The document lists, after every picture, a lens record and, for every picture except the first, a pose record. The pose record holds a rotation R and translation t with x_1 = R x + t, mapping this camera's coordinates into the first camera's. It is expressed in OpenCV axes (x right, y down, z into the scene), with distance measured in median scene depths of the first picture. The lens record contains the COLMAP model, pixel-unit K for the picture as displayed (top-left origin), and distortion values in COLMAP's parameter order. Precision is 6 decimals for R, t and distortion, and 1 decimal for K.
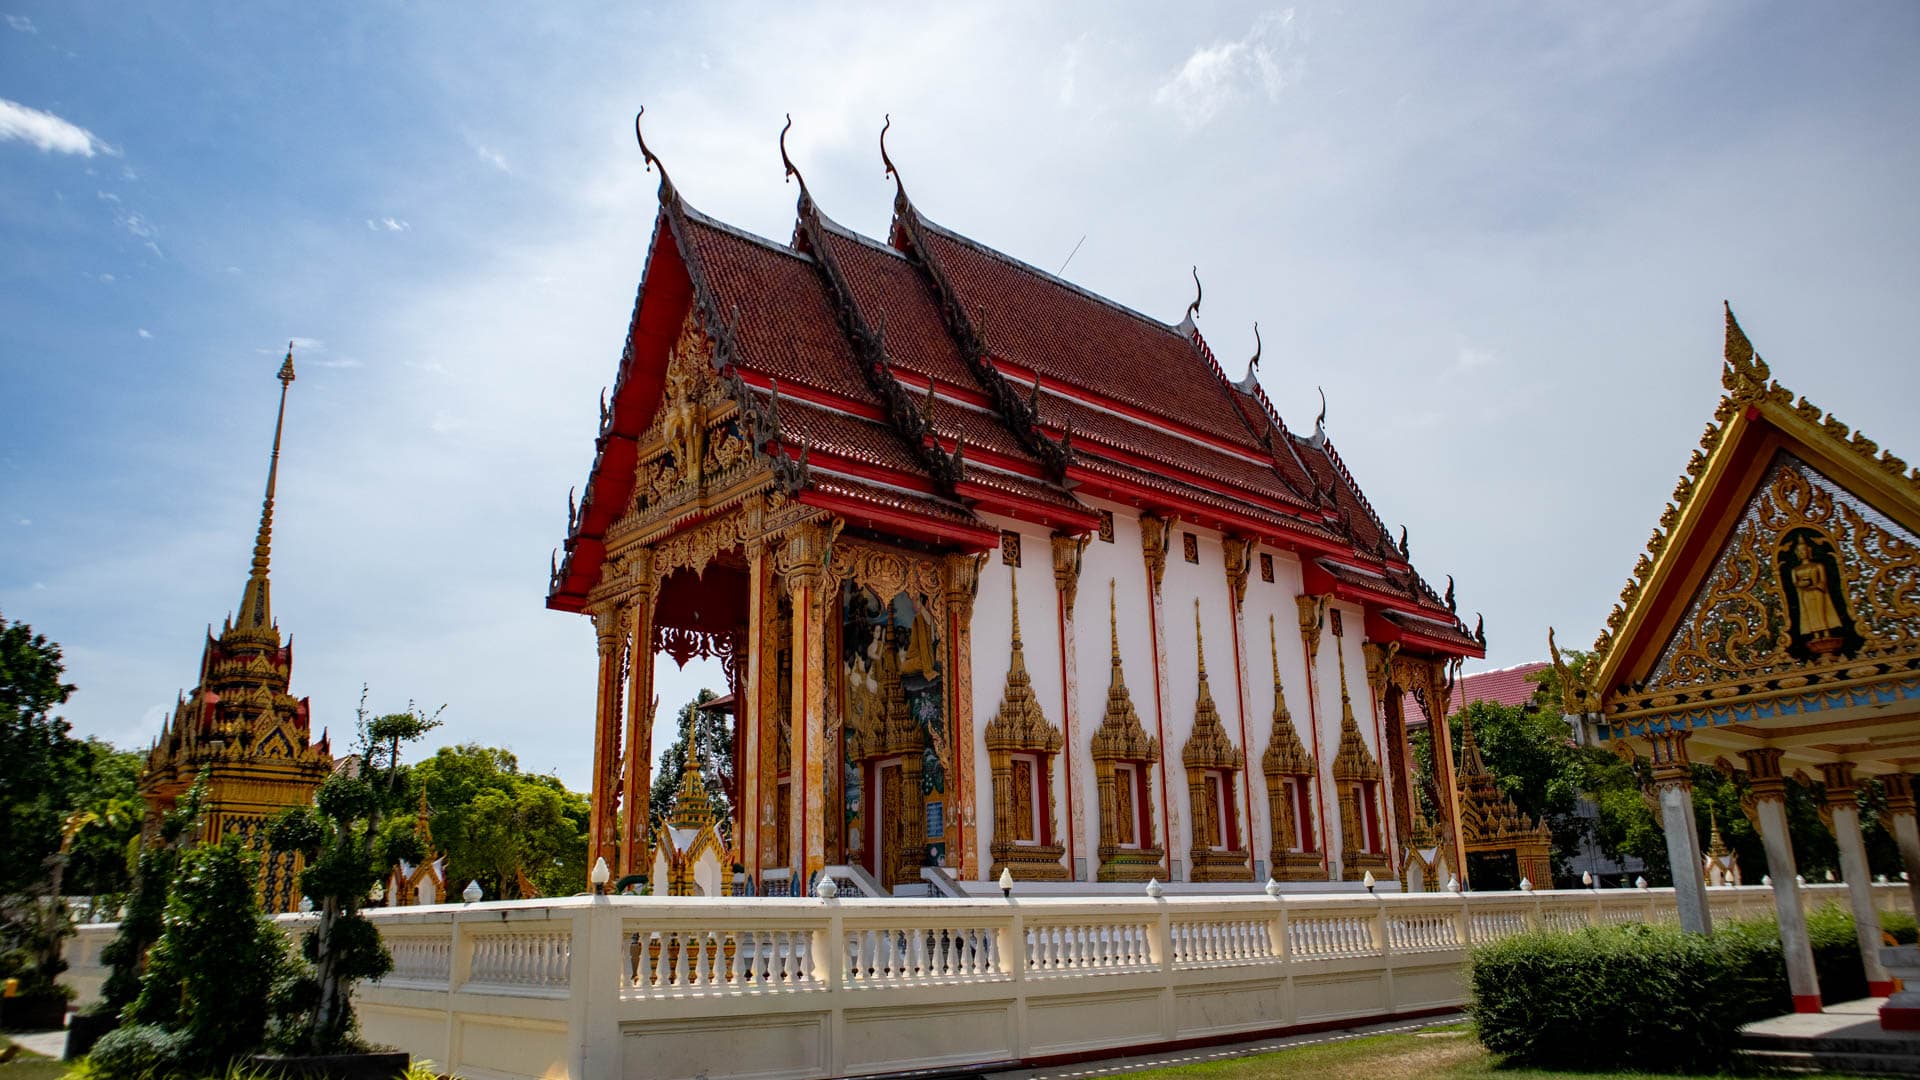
lens RADIAL K [[1383.7, 0, 982.7], [0, 1383.7, 504.4], [0, 0, 1]] dist [-0.103241, 0.066878]
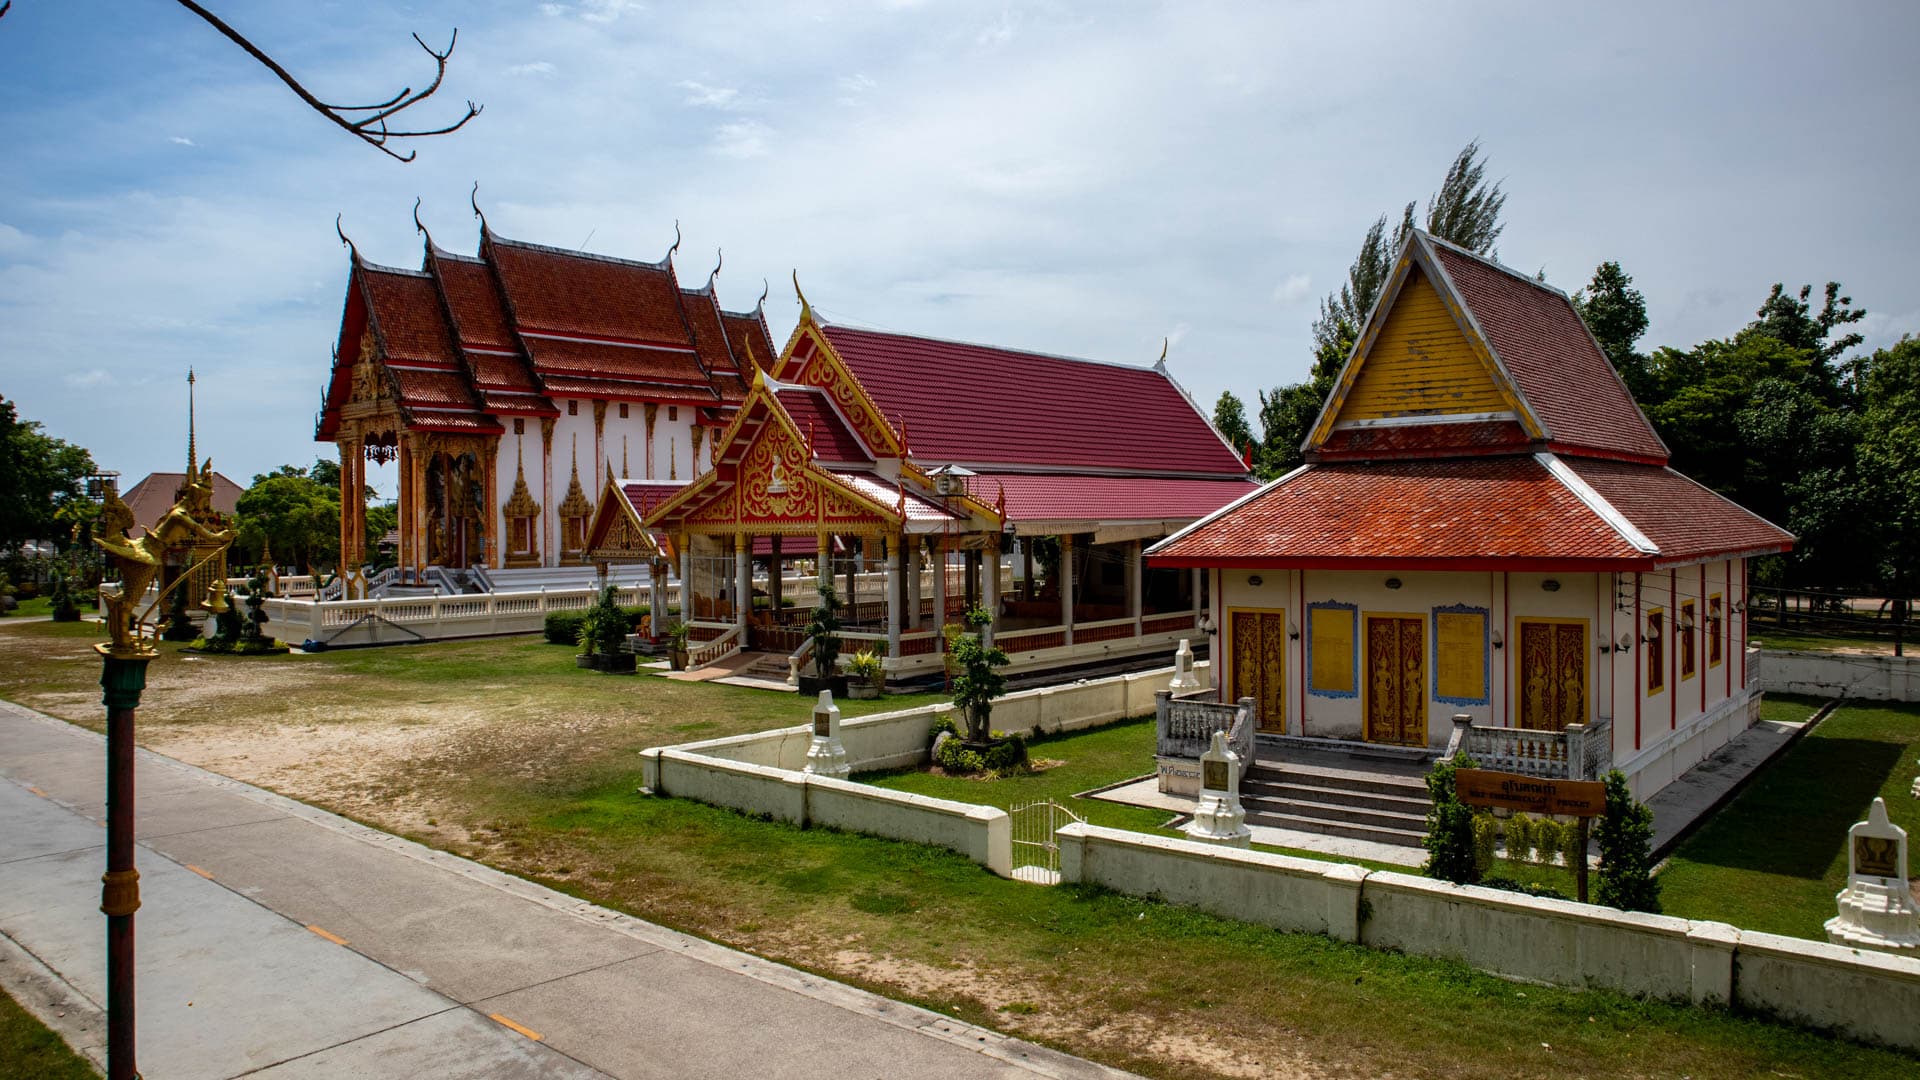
lens RADIAL K [[1383.7, 0, 967.0], [0, 1383.7, 510.9], [0, 0, 1]] dist [-0.103241, 0.066878]
pose [[0.994067, 0.015488, 0.107665, 0.504412], [-0.046438, 0.955500, 0.291313, -0.517224], [-0.098362, -0.294584, 0.950550, -1.238612]]
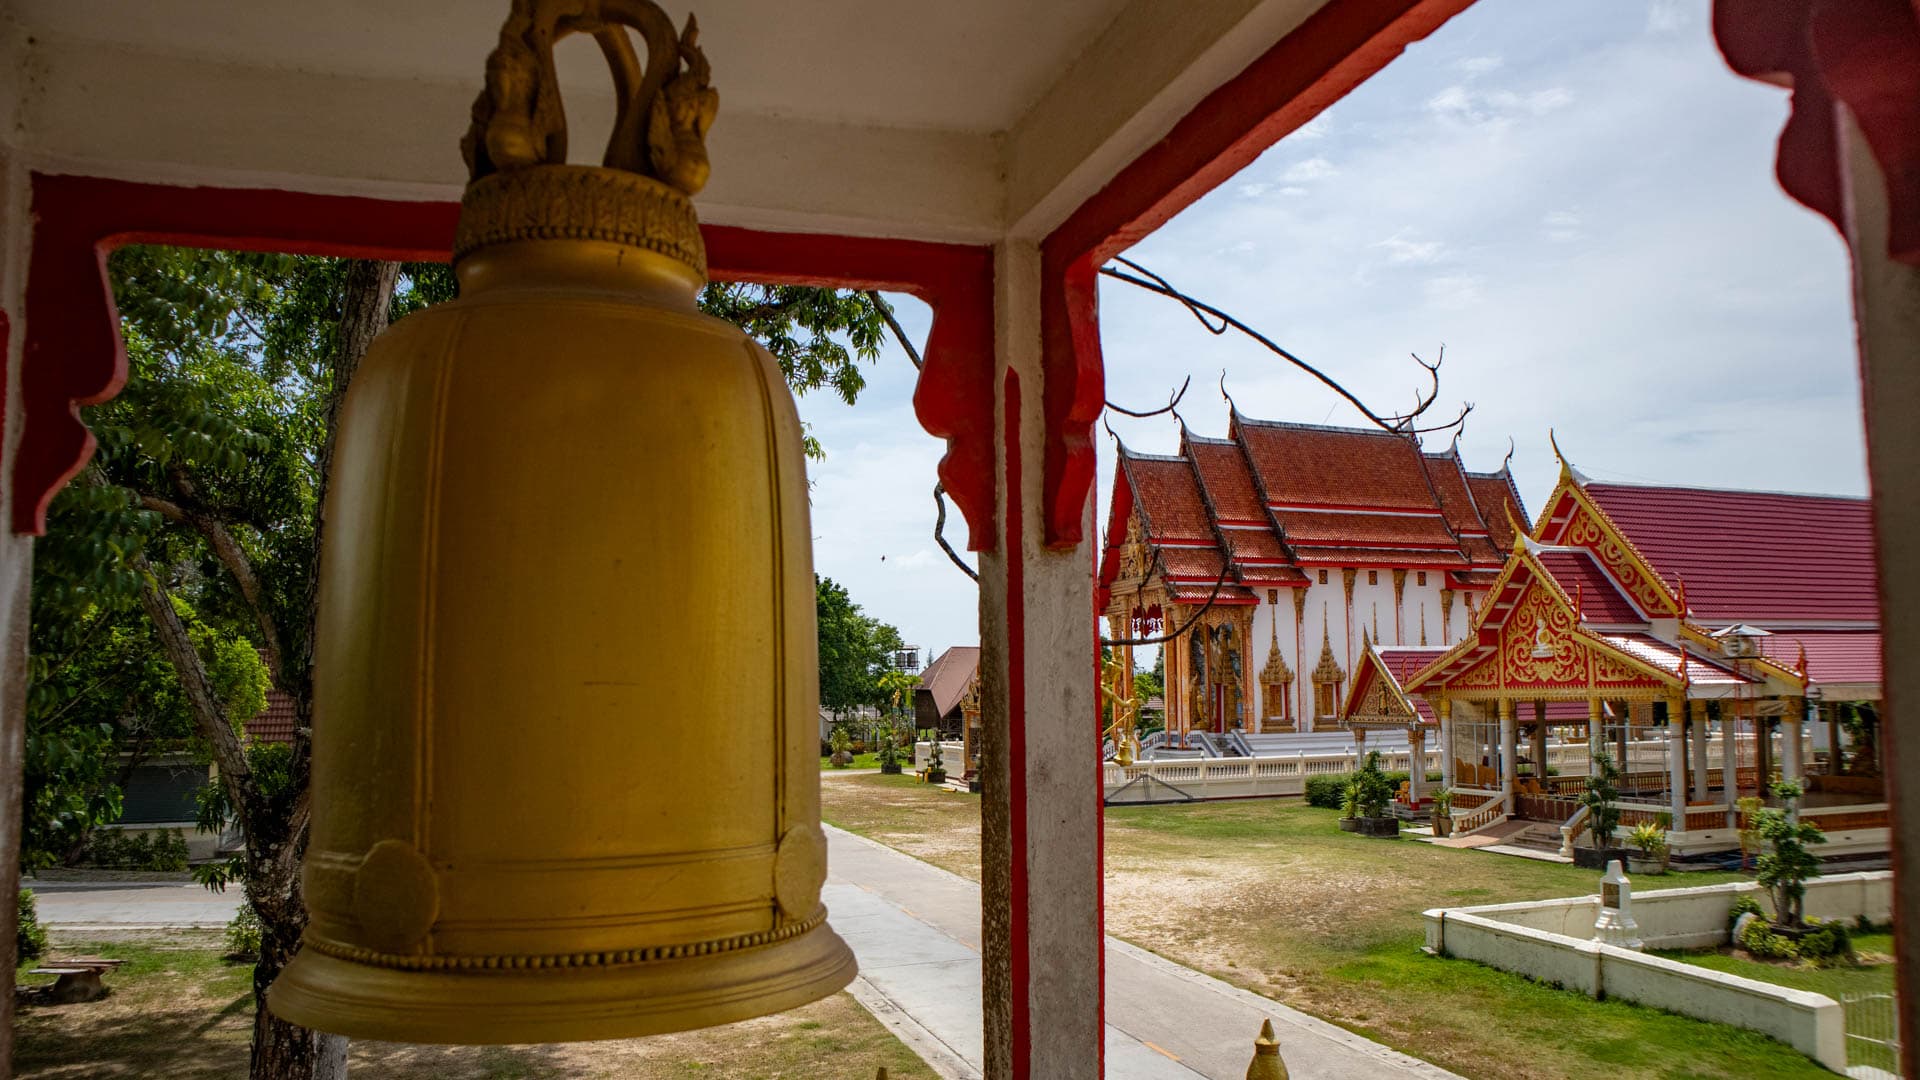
lens RADIAL K [[1383.7, 0, 955.9], [0, 1383.7, 578.6], [0, 0, 1]] dist [-0.103241, 0.066878]
pose [[0.912261, -0.018588, -0.409187, 0.484692], [0.111745, 0.972371, 0.204957, -0.535548], [0.394072, -0.232699, 0.889133, -1.294211]]
